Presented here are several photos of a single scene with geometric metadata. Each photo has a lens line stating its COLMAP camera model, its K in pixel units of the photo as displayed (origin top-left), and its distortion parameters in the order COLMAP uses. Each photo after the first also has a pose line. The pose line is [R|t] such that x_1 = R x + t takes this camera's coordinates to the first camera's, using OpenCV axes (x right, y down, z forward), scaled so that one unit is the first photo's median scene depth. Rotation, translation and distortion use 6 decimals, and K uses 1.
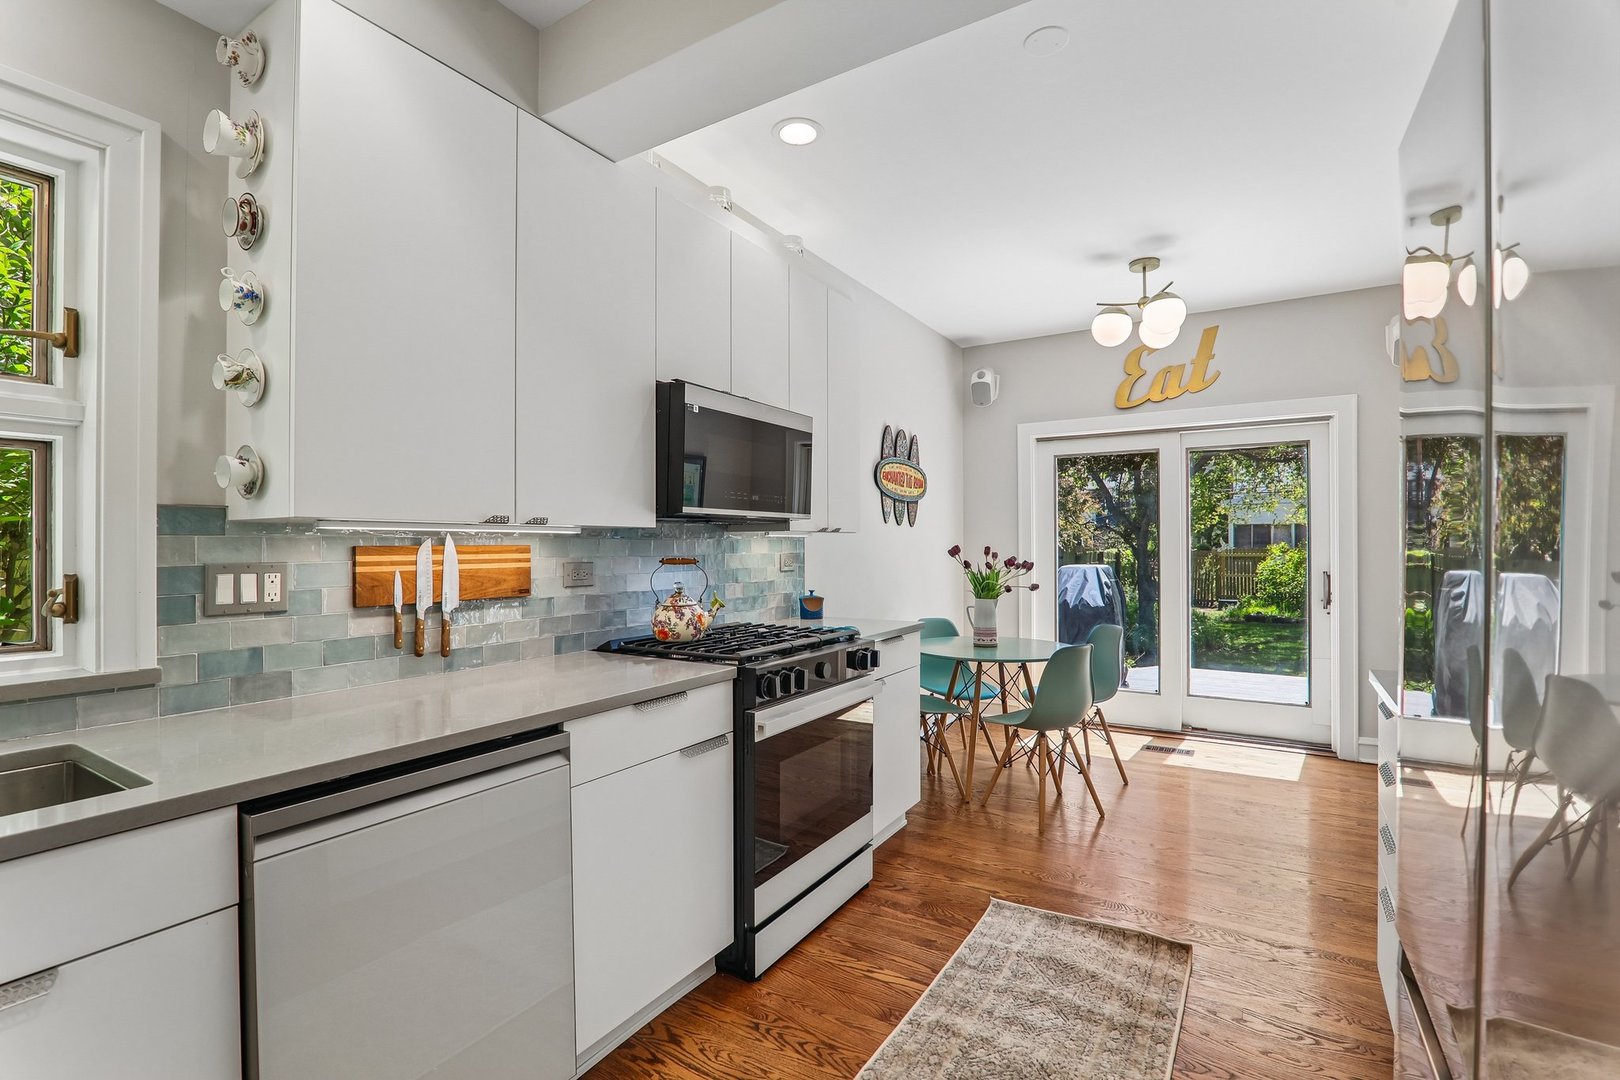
lens RADIAL K [[742.5, 0, 813.5], [0, 742.5, 544.5], [0, 0, 1]] dist [-0.012963, -0.001287]
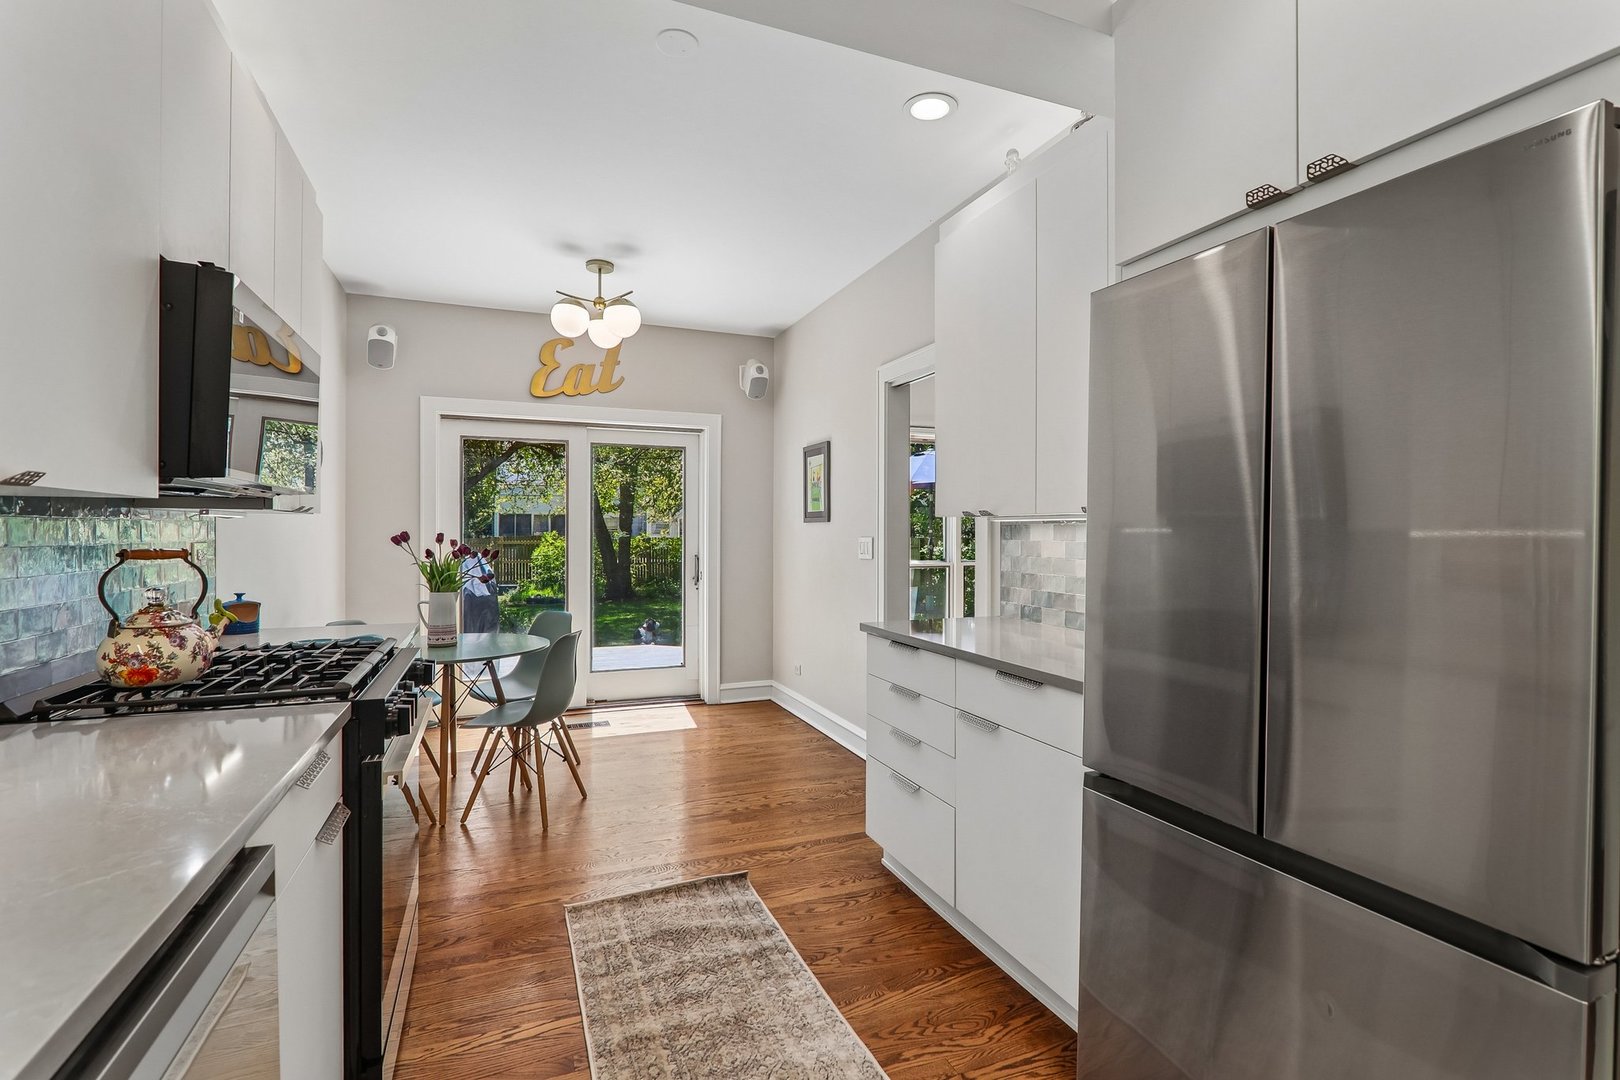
lens RADIAL K [[742.5, 0, 815.0], [0, 742.5, 538.2], [0, 0, 1]] dist [-0.012963, -0.001287]
pose [[0.586397, 0.000246, 0.810024, -0.245370], [-0.006578, 0.999968, 0.004458, 0.002155], [-0.809997, -0.007943, 0.586380, 0.140803]]
